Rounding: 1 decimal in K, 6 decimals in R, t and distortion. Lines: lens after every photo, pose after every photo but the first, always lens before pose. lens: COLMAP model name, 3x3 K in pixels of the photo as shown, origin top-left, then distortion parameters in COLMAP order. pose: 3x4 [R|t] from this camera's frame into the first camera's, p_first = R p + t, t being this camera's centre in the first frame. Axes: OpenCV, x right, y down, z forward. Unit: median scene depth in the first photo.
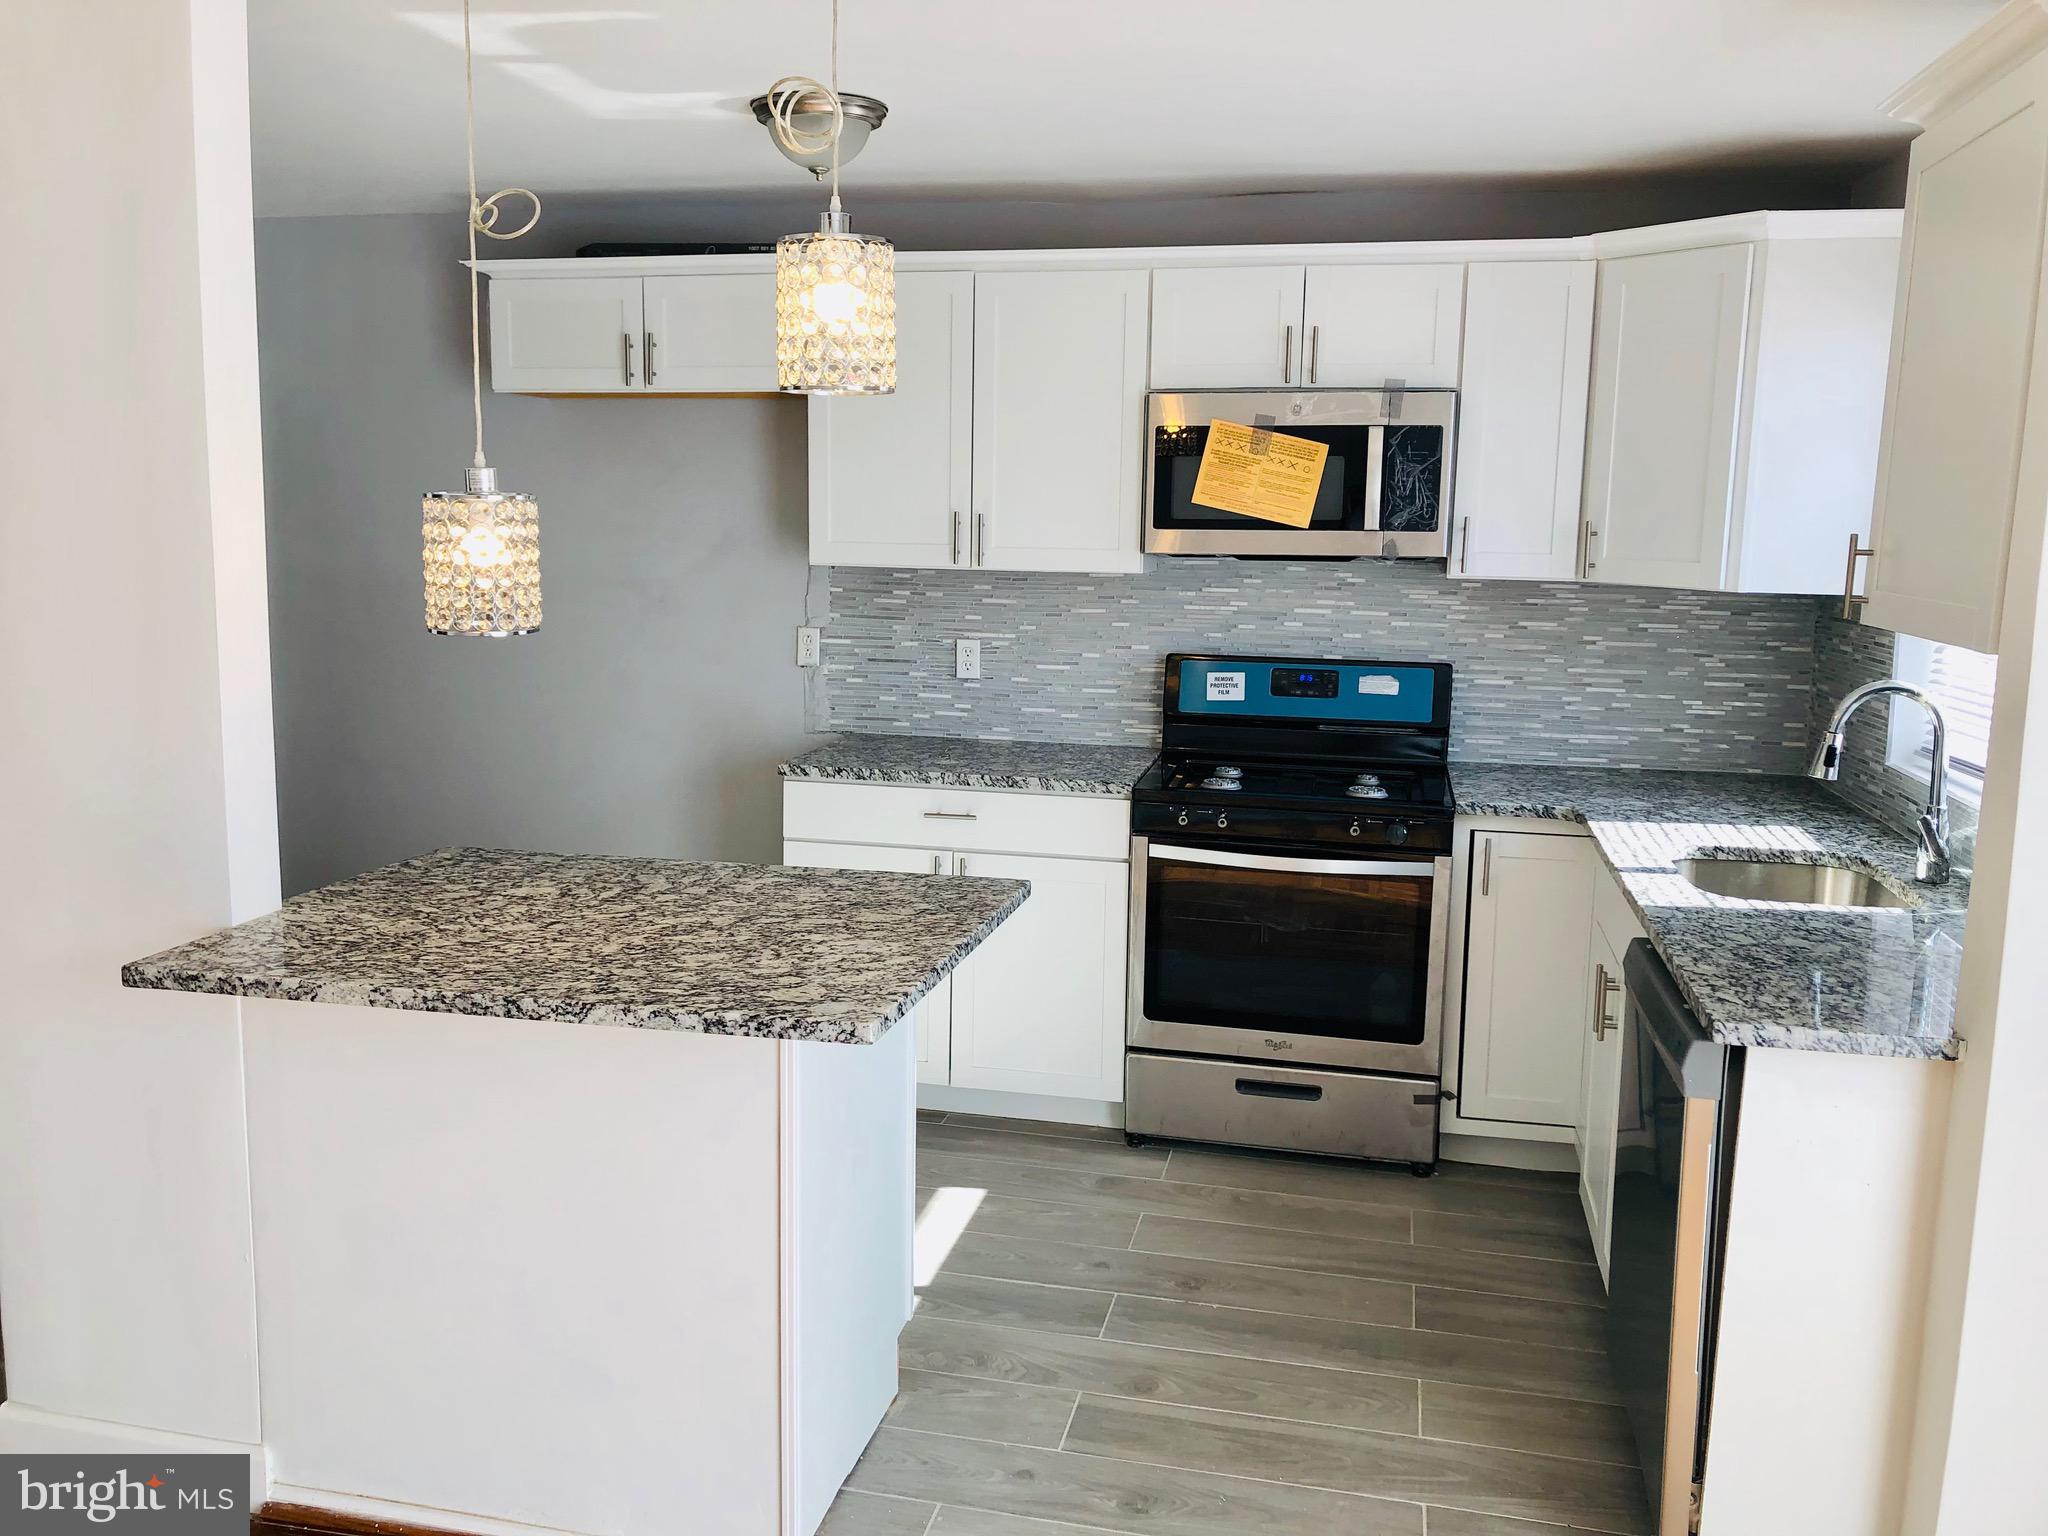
lens RADIAL K [[1697.3, 0, 1013.5], [0, 1697.3, 762.0], [0, 0, 1]] dist [0.041678, -0.046451]
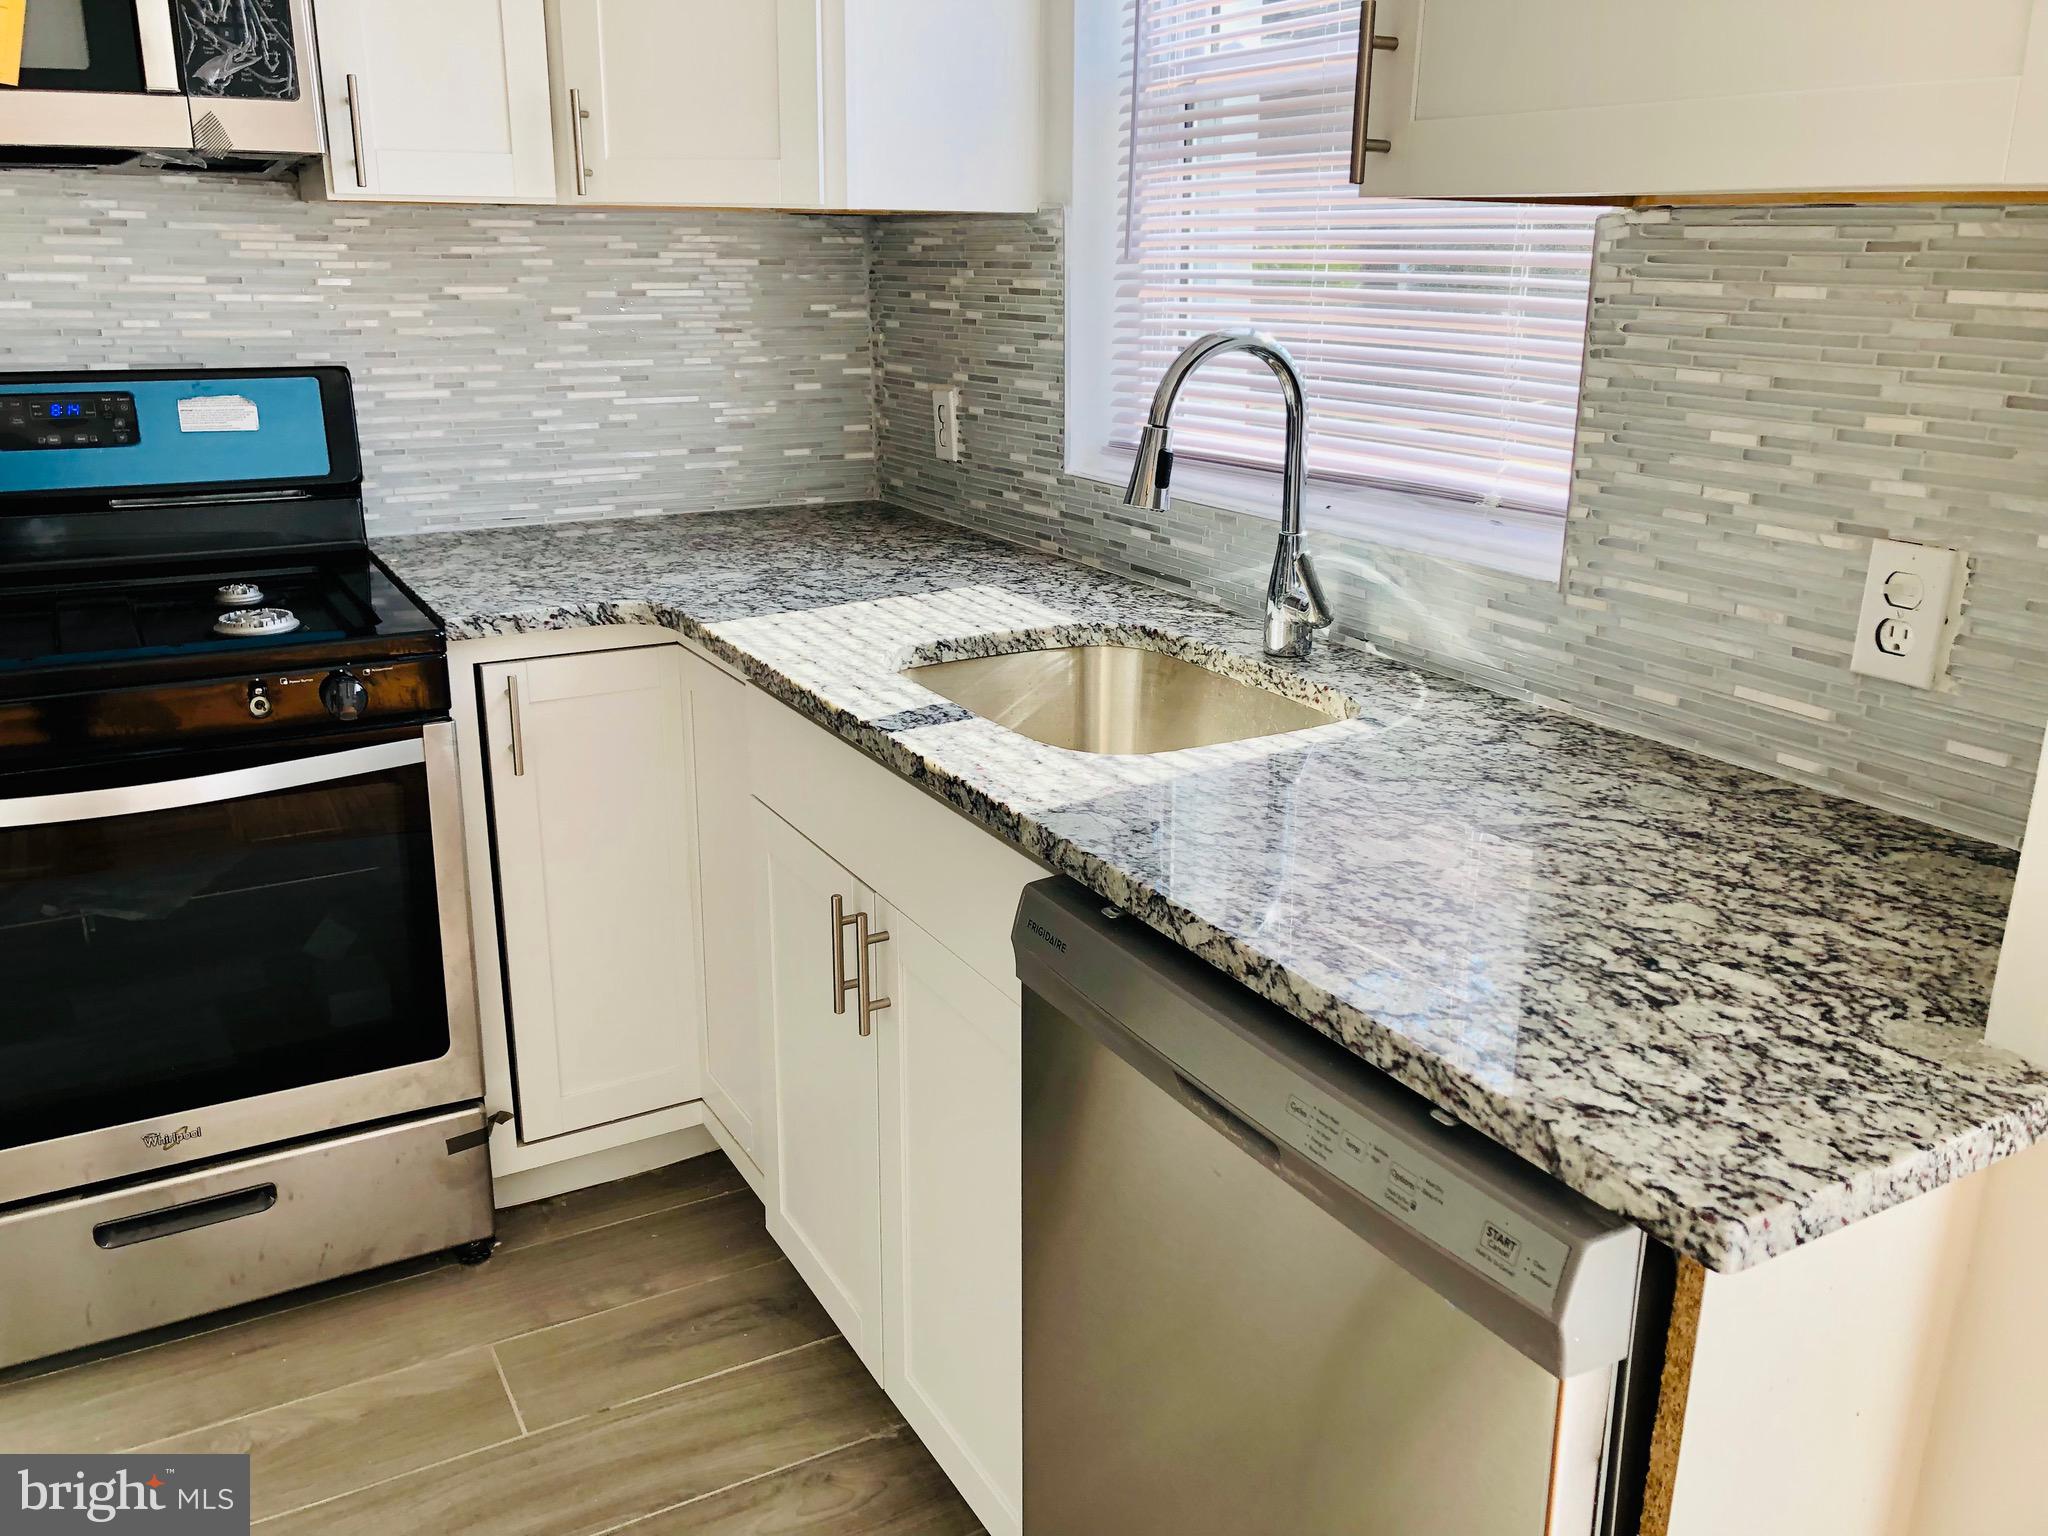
lens RADIAL K [[1697.3, 0, 1016.6], [0, 1697.3, 748.1], [0, 0, 1]] dist [0.041678, -0.046451]
pose [[0.750829, -0.201563, 0.628989, 0.046701], [0.105121, 0.976627, 0.187482, -0.018296], [-0.652077, -0.074647, 0.754469, 0.454768]]
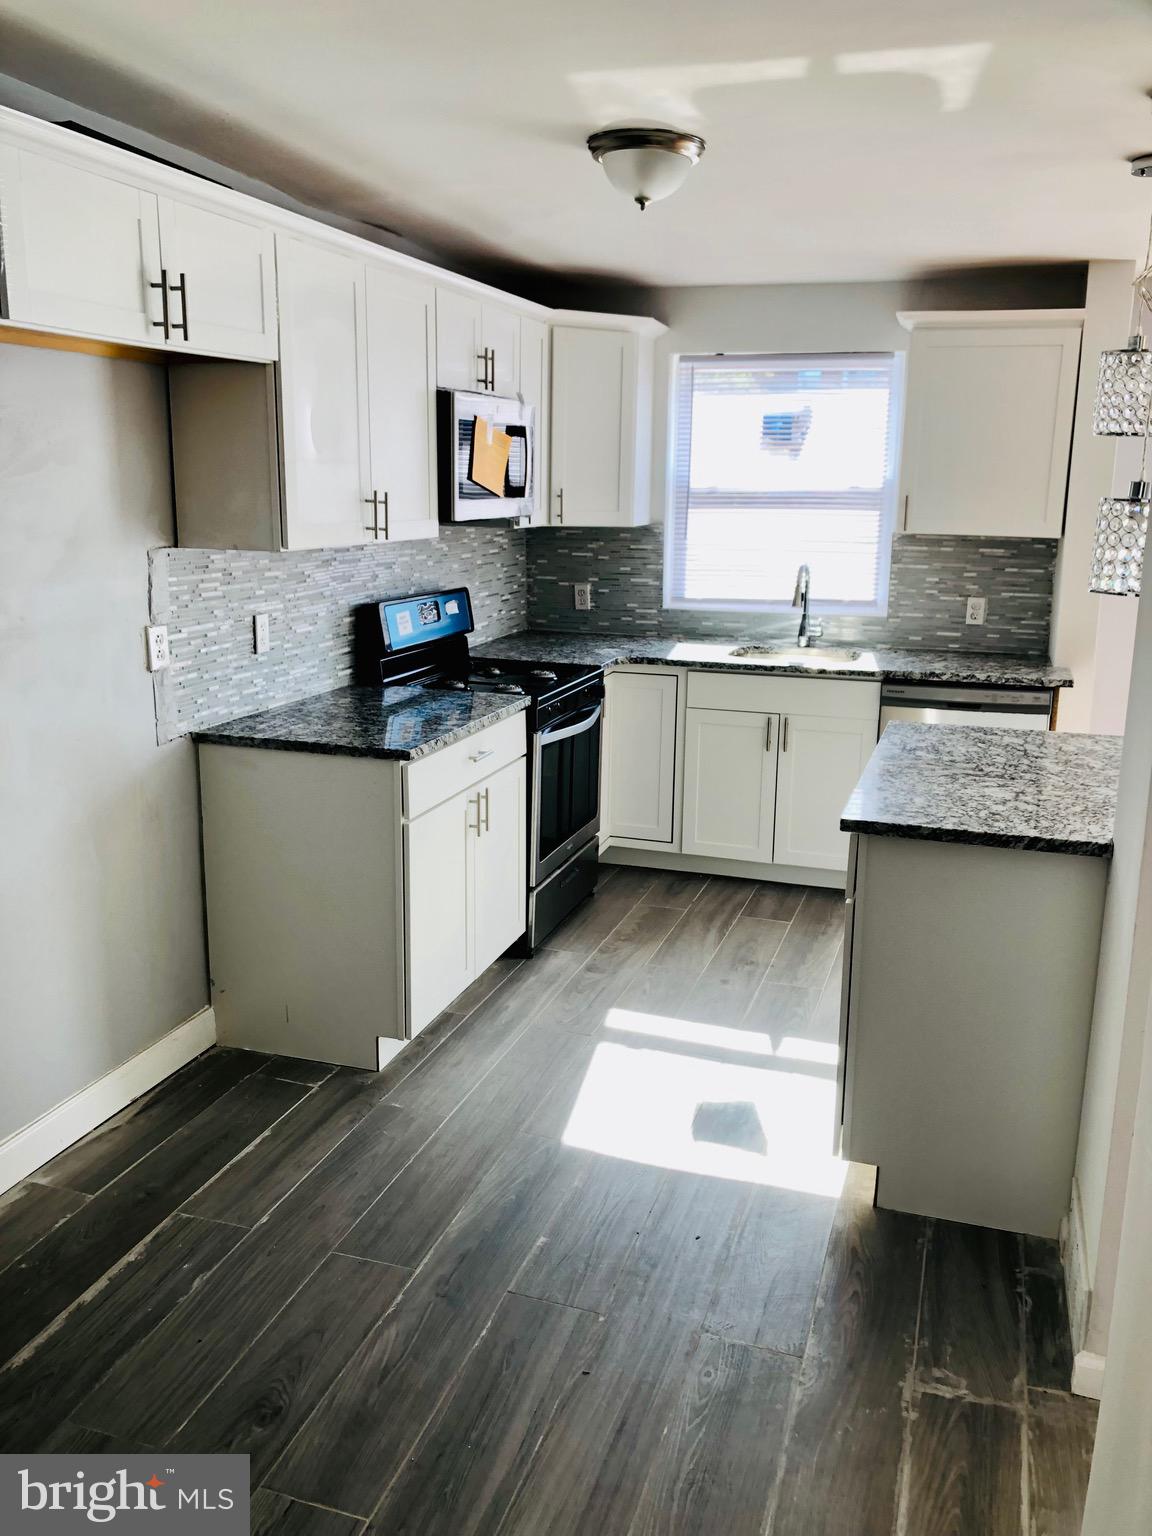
lens RADIAL K [[1272.9, 0, 573.3], [0, 1272.9, 767.6], [0, 0, 1]] dist [0.041678, -0.046451]
pose [[0.094777, -0.235689, 0.967196, -0.924619], [0.137487, 0.965358, 0.221768, -0.151576], [-0.985959, 0.111959, 0.123898, 0.856795]]
